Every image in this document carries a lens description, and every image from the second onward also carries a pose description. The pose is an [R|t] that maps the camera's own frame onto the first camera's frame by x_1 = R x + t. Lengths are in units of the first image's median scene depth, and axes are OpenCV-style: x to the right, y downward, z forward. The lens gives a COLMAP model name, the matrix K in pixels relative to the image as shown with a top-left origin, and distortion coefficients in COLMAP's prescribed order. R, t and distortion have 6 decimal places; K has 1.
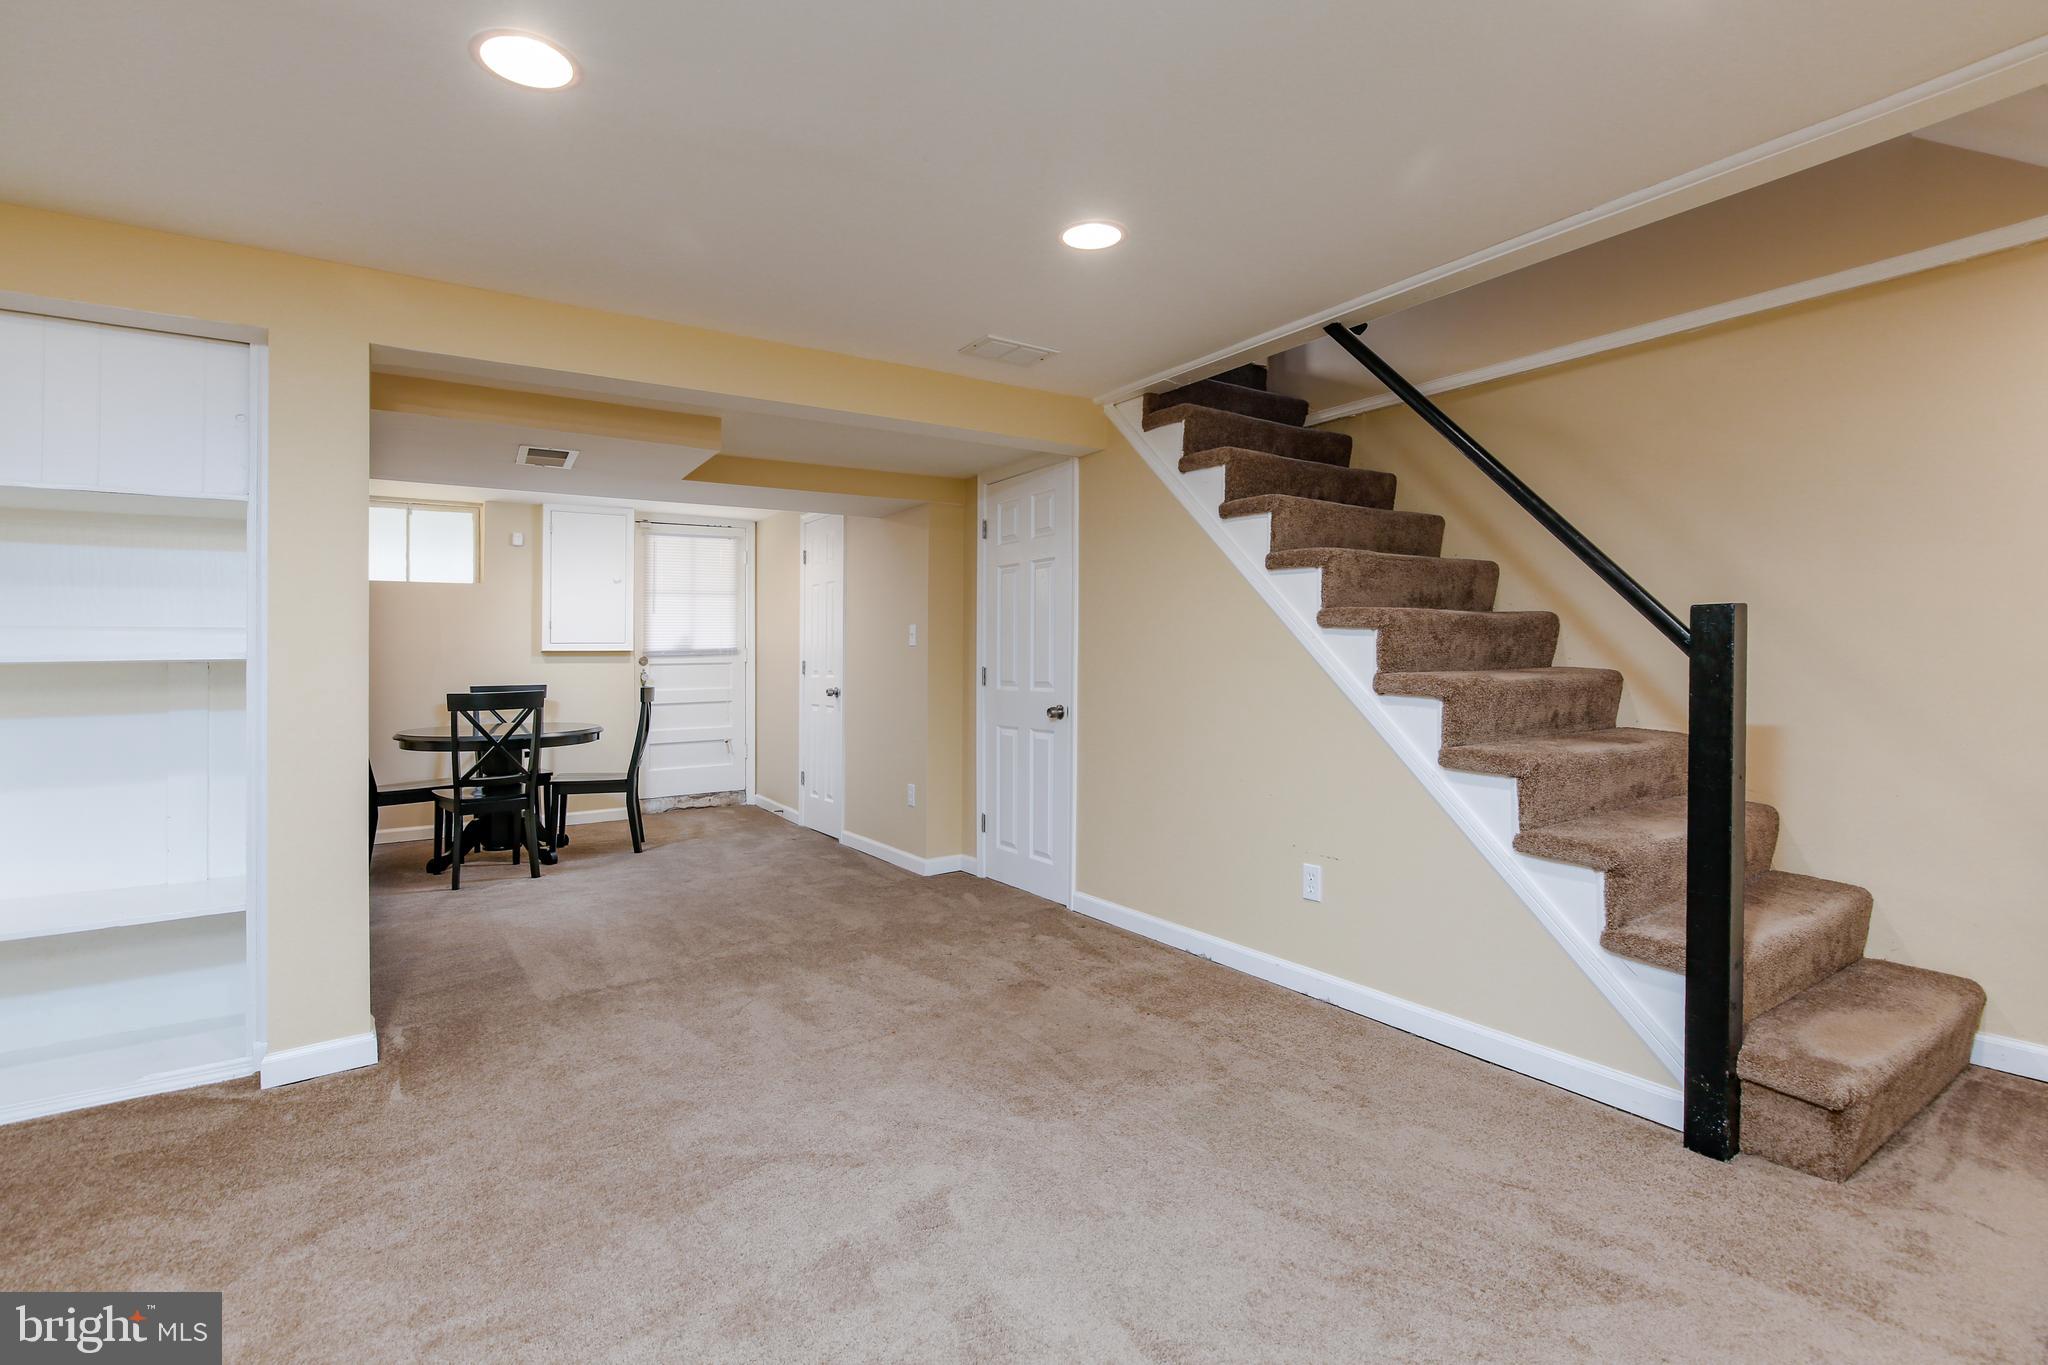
lens RADIAL K [[980.2, 0, 1085.2], [0, 980.2, 632.6], [0, 0, 1]] dist [0.001101, 0.001220]
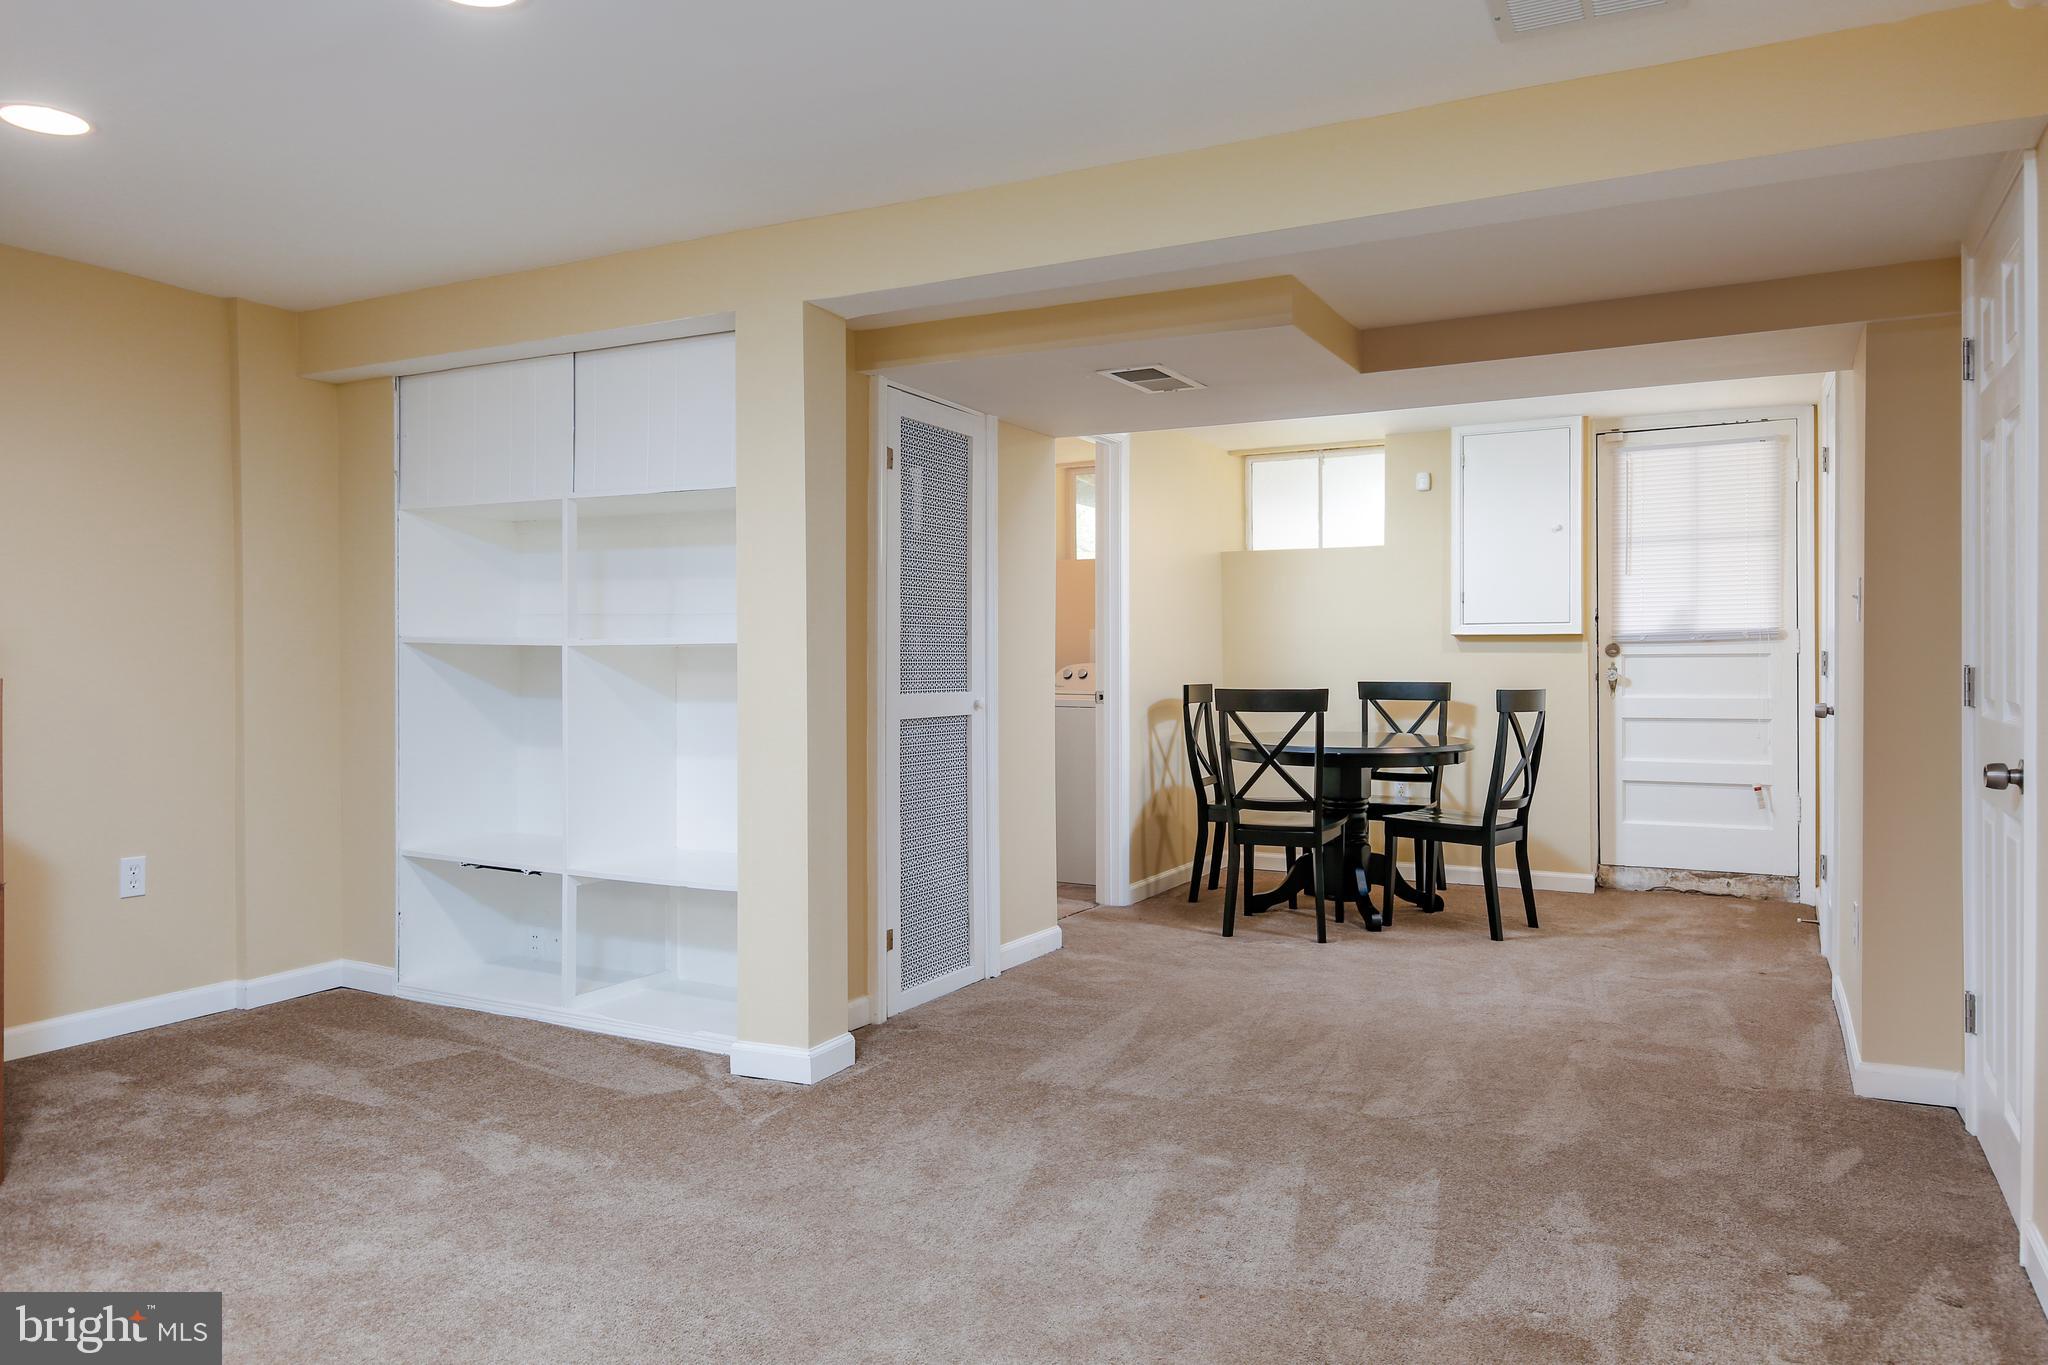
lens RADIAL K [[1448.0, 0, 1020.5], [0, 1448.0, 626.8], [0, 0, 1]] dist [0.005895, -0.004029]
pose [[0.424693, -0.008543, -0.905297, 0.368497], [0.020025, 0.999799, -0.000041, 0.009544], [0.905116, -0.018111, 0.424779, 0.380891]]
